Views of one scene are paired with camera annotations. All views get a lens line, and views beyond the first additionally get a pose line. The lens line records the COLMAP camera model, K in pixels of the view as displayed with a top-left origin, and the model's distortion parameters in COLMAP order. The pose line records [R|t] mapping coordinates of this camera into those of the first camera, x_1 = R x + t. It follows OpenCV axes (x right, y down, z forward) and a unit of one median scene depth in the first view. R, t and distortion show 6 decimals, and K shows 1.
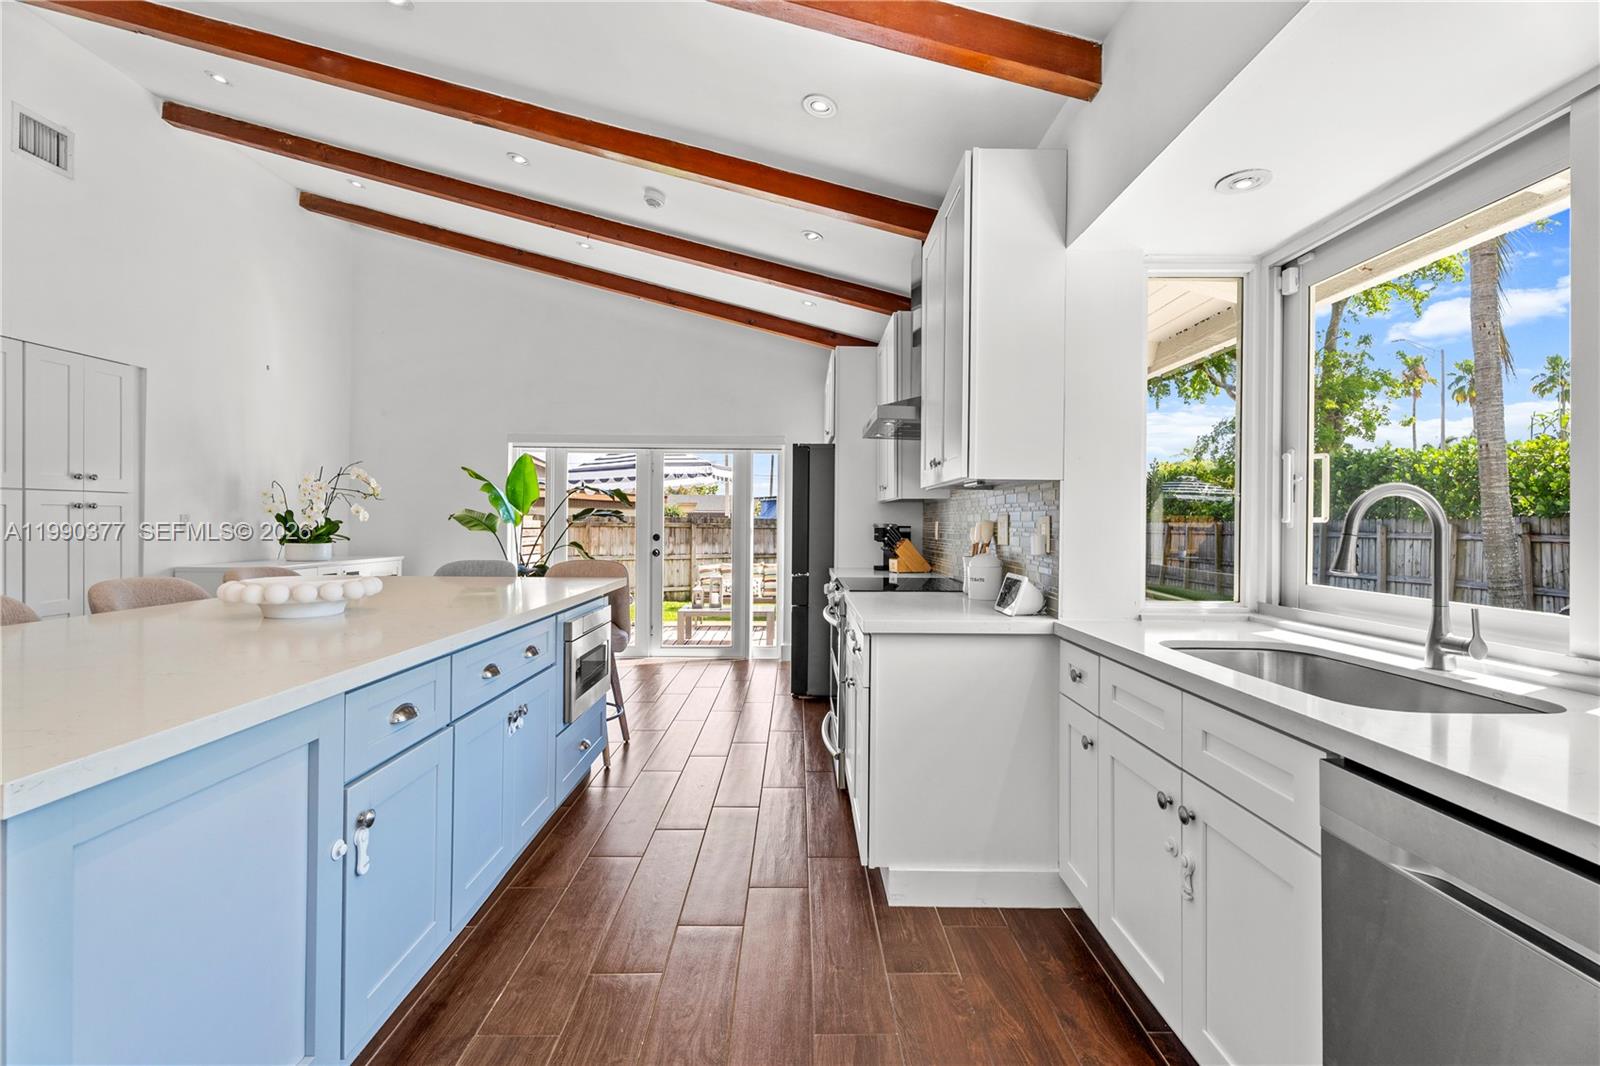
lens RADIAL K [[722.0, 0, 807.2], [0, 722.0, 524.2], [0, 0, 1]] dist [0.000416, 0.000085]
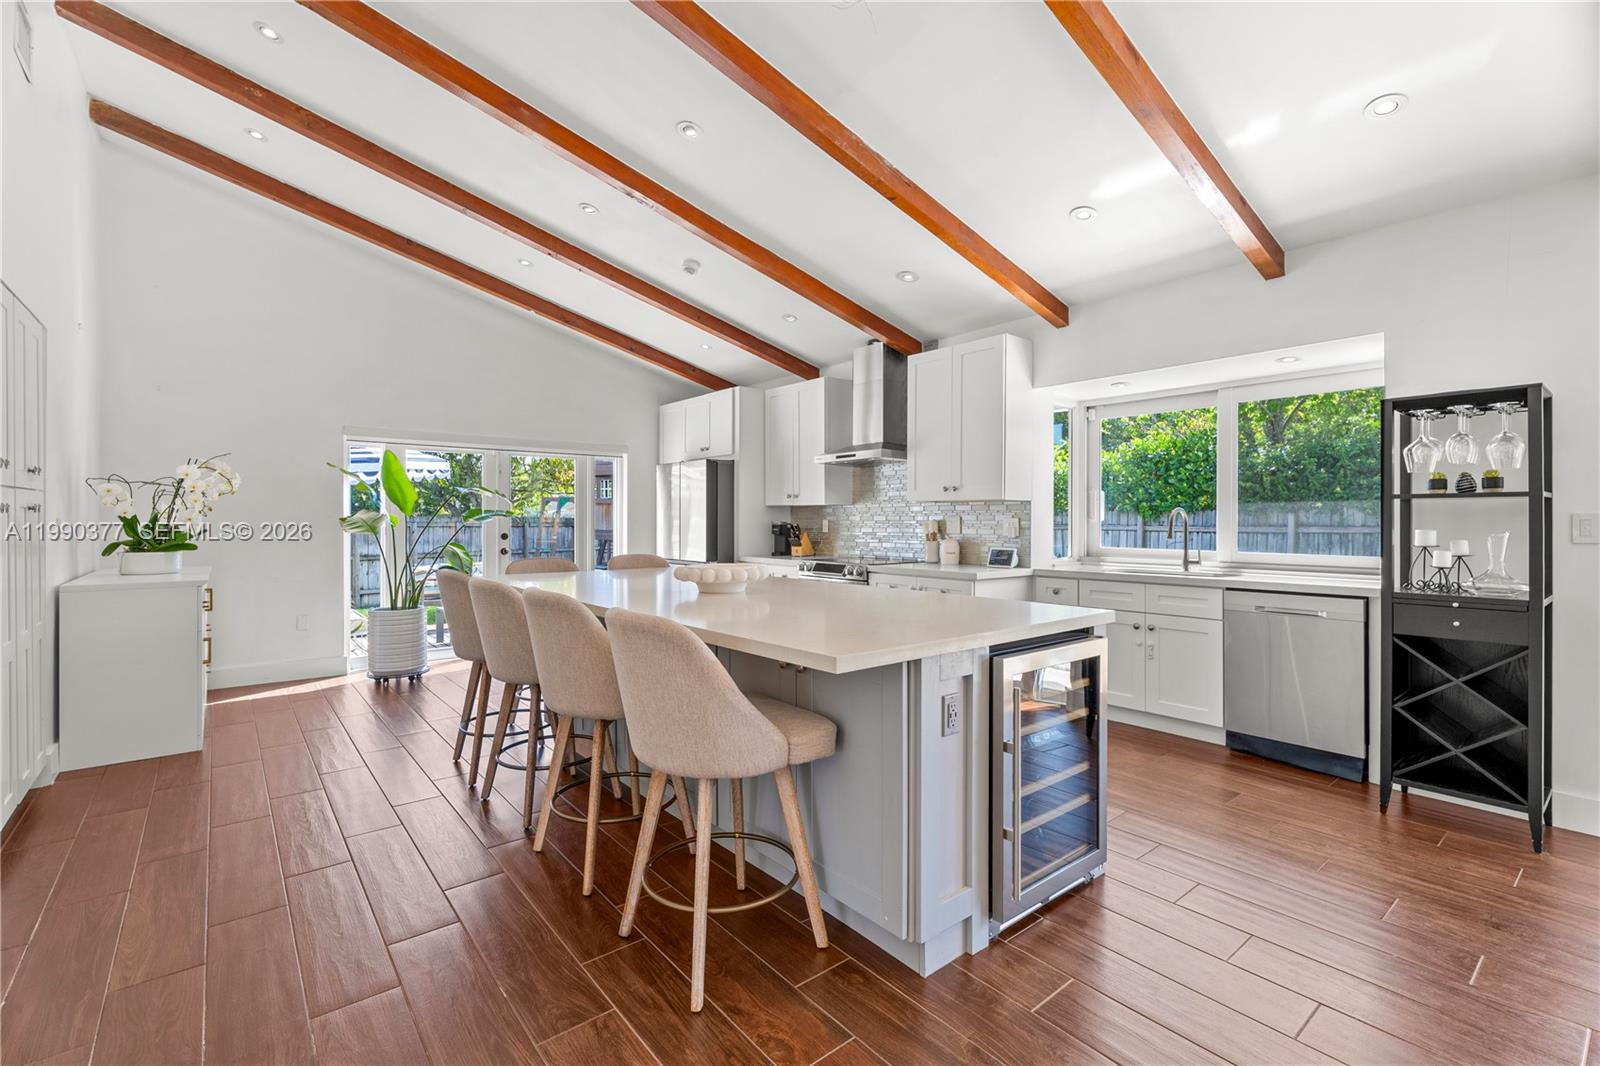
lens RADIAL K [[722.0, 0, 807.2], [0, 722.0, 524.2], [0, 0, 1]] dist [0.000416, 0.000085]
pose [[0.786328, -0.002610, 0.617803, -0.586417], [-0.001422, 0.999981, 0.006035, -0.003256], [-0.617807, -0.005624, 0.786309, -0.093885]]
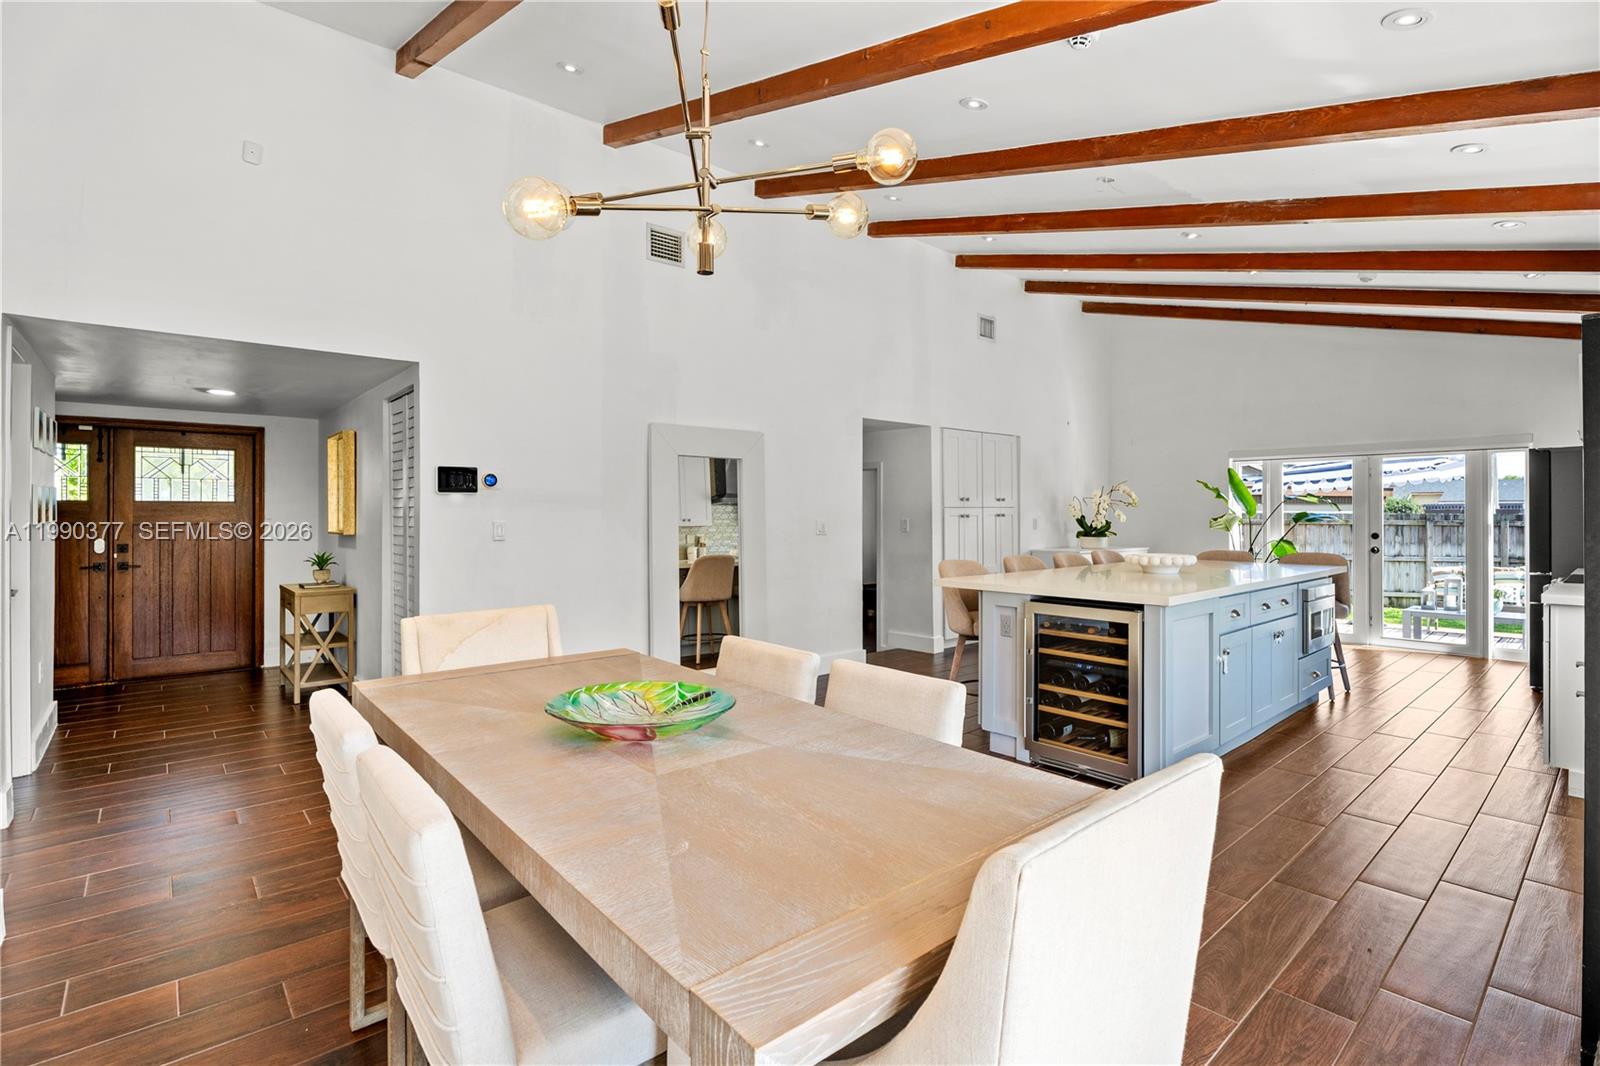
lens RADIAL K [[744.8, 0, 803.7], [0, 744.8, 513.4], [0, 0, 1]] dist [-0.015426, -0.000062]
pose [[0.646441, -0.008747, -0.762914, 0.102289], [0.001869, 0.999949, -0.009880, -0.008487], [0.762962, 0.004961, 0.646424, -0.465058]]
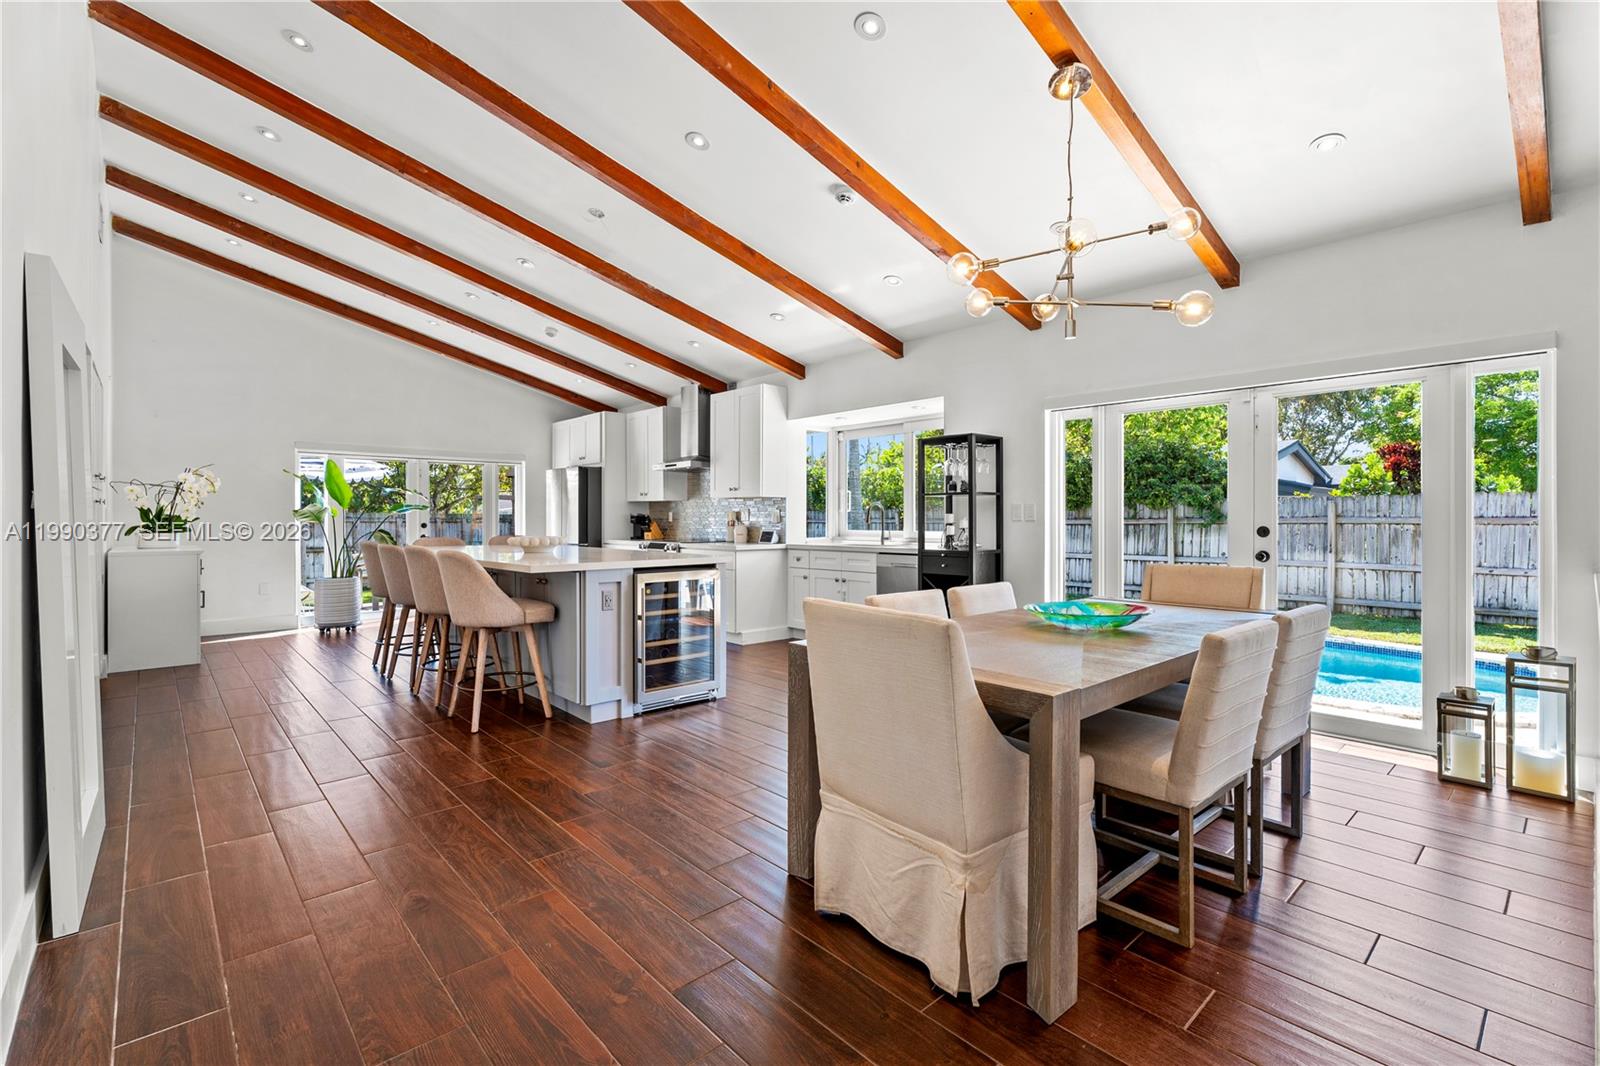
lens RADIAL K [[722.0, 0, 807.2], [0, 722.0, 524.2], [0, 0, 1]] dist [0.000416, 0.000085]
pose [[0.752062, -0.005868, 0.659066, -0.642206], [0.000437, 0.999965, 0.008404, 0.009298], [-0.659092, -0.006032, 0.752038, -0.542025]]
